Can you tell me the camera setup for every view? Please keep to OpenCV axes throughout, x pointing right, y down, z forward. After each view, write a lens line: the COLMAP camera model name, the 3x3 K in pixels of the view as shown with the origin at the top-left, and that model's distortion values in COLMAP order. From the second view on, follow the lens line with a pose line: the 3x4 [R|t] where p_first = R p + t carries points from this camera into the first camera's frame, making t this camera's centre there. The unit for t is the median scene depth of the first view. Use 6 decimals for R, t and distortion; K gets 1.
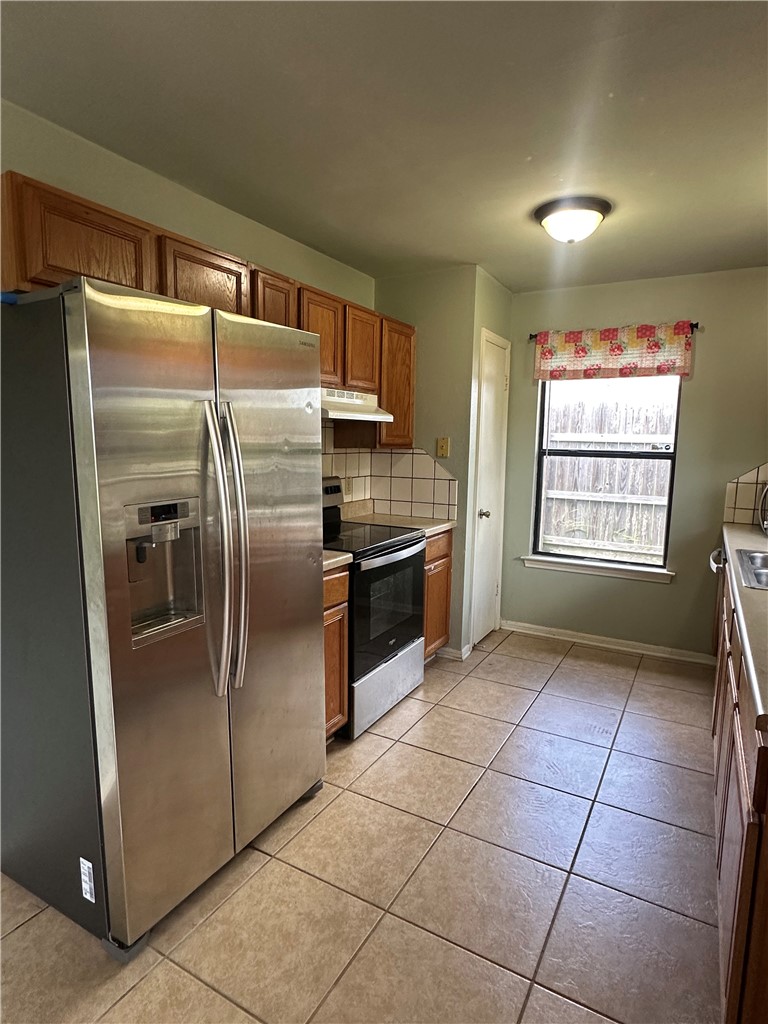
lens RADIAL K [[571.4, 0, 382.5], [0, 571.4, 516.4], [0, 0, 1]] dist [-0.002291, 0.000538]
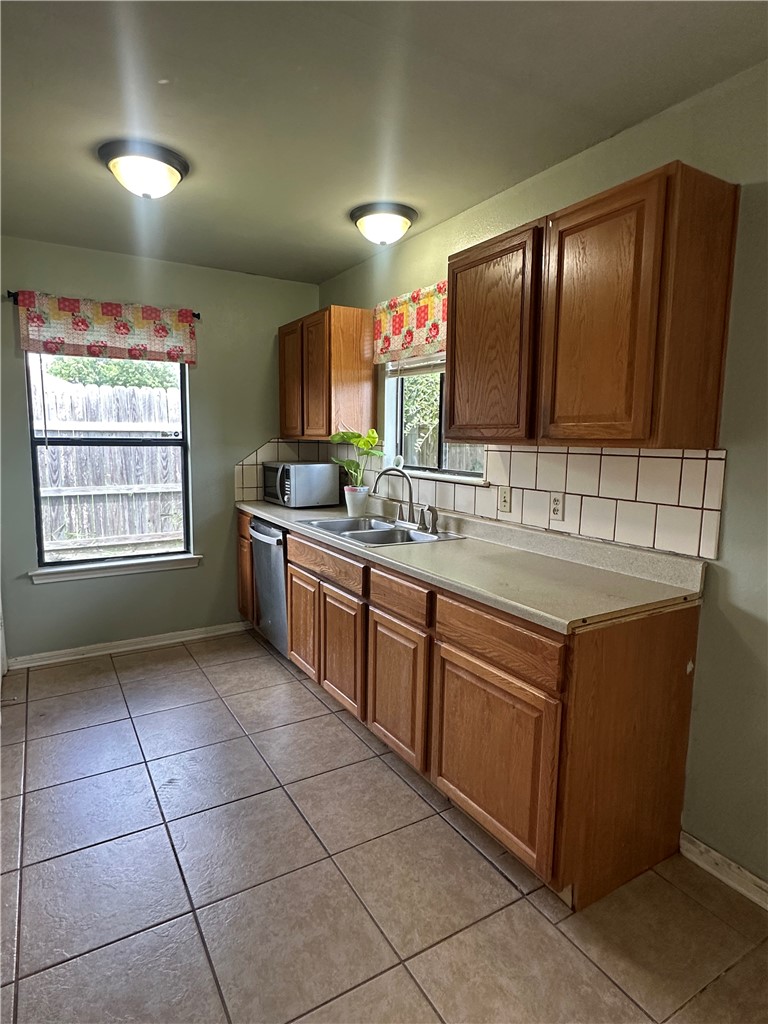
lens RADIAL K [[571.4, 0, 382.5], [0, 571.4, 516.4], [0, 0, 1]] dist [-0.002291, 0.000538]
pose [[0.504937, -0.131261, 0.853118, -0.193945], [0.114071, 0.989848, 0.084783, -0.020936], [-0.855586, 0.054506, 0.514784, 0.177668]]
